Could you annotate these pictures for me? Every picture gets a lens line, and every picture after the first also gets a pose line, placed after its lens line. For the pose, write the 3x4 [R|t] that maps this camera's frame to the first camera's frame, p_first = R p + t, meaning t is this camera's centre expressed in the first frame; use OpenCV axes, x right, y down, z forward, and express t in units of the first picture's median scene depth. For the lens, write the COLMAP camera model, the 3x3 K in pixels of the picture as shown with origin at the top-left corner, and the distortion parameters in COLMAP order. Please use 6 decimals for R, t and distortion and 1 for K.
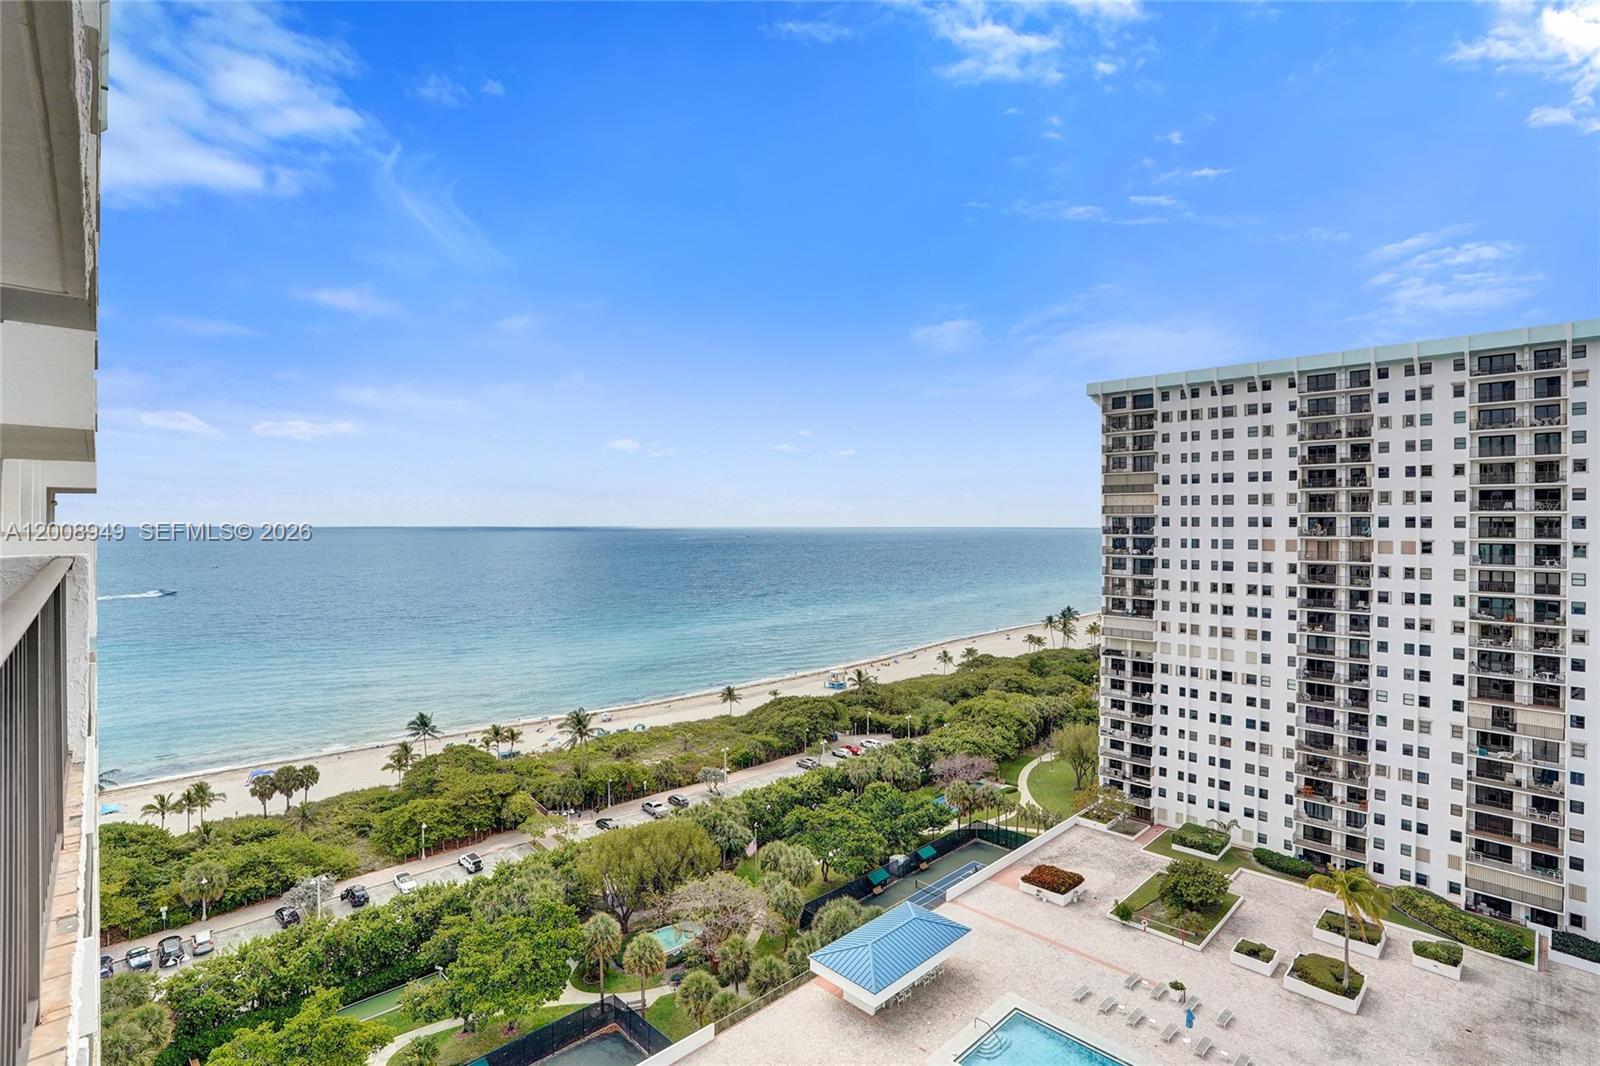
lens RADIAL K [[769.6, 0, 800.9], [0, 769.6, 519.5], [0, 0, 1]] dist [-0.064761, 0.022216]
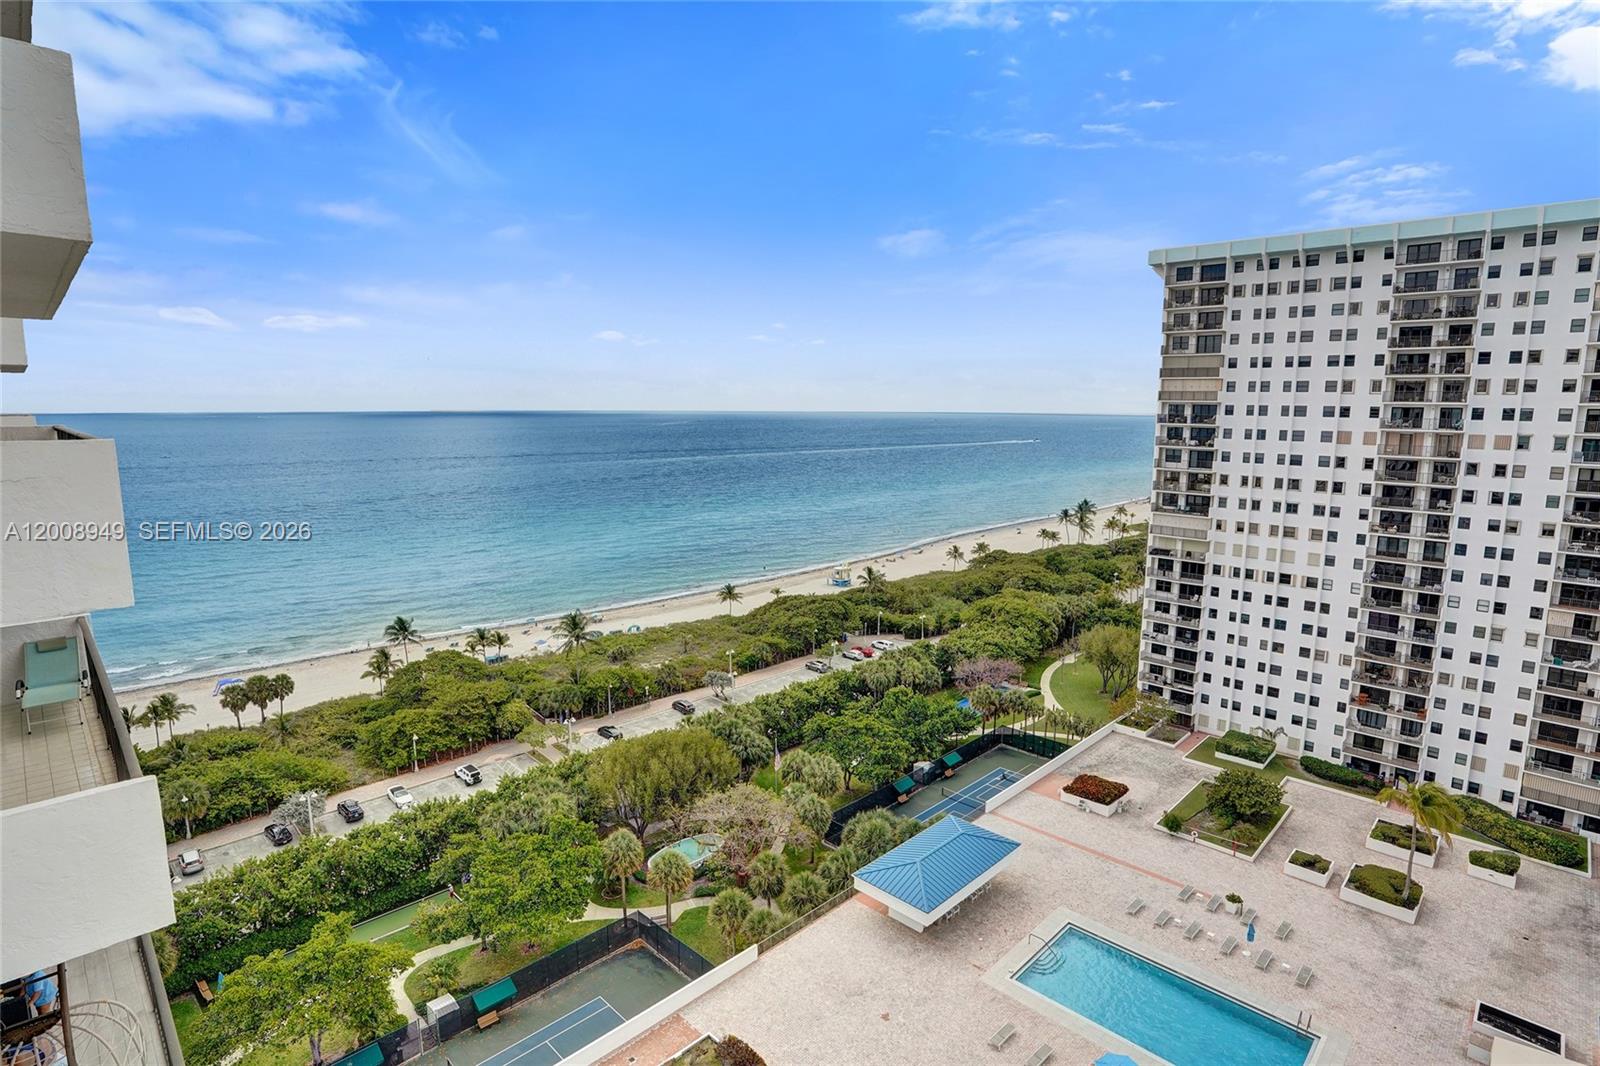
lens RADIAL K [[790.6, 0, 774.9], [0, 790.6, 529.8], [0, 0, 1]] dist [-0.062013, 0.019010]
pose [[0.999667, -0.000615, 0.025805, -0.087801], [-0.003433, 0.987663, 0.156559, 0.001184], [-0.025583, -0.156595, 0.987332, 0.084265]]
